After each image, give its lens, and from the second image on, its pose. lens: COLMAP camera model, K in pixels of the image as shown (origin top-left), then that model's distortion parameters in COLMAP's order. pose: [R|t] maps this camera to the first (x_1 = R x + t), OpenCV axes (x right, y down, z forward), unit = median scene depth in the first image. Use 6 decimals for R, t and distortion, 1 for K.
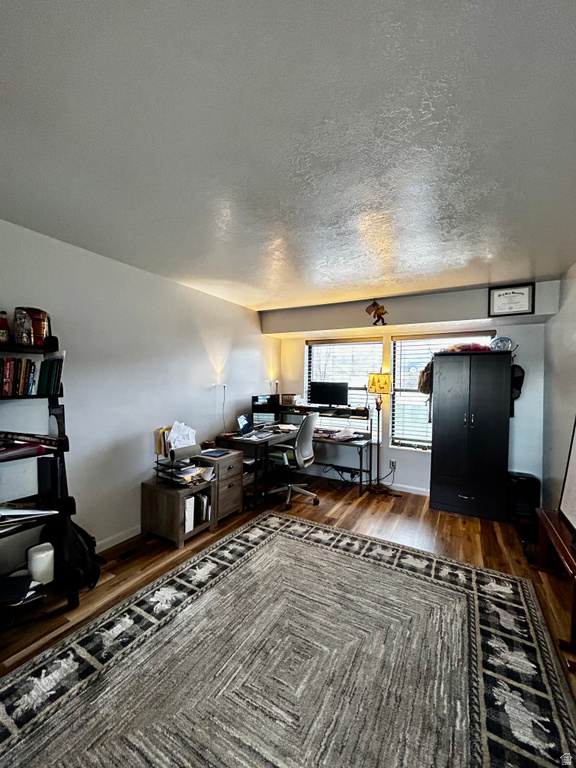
lens RADIAL K [[308.8, 0, 288.3], [0, 308.8, 382.3], [0, 0, 1]] dist [-0.002163, 0.000311]
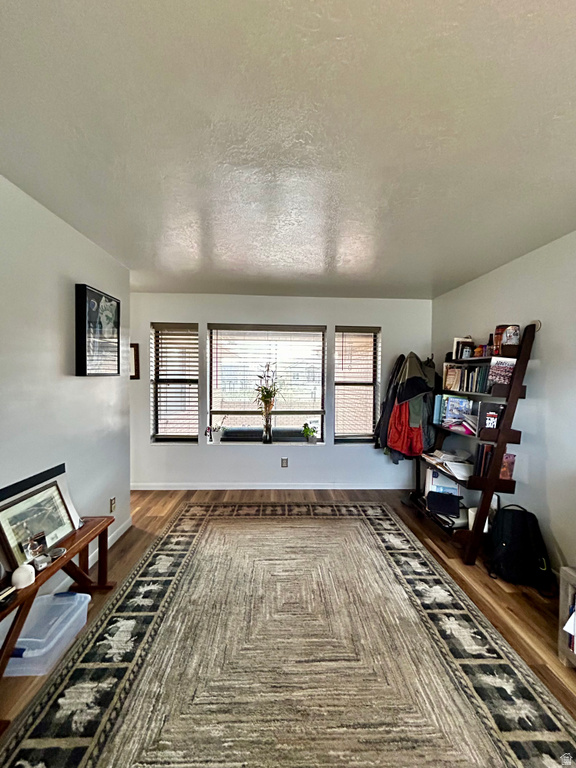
lens RADIAL K [[308.8, 0, 288.3], [0, 308.8, 382.3], [0, 0, 1]] dist [-0.002163, 0.000311]
pose [[-0.851543, -0.015171, -0.524065, 0.598233], [-0.024655, 0.999634, 0.011124, -0.000928], [0.523705, 0.022393, -0.851605, 1.715180]]
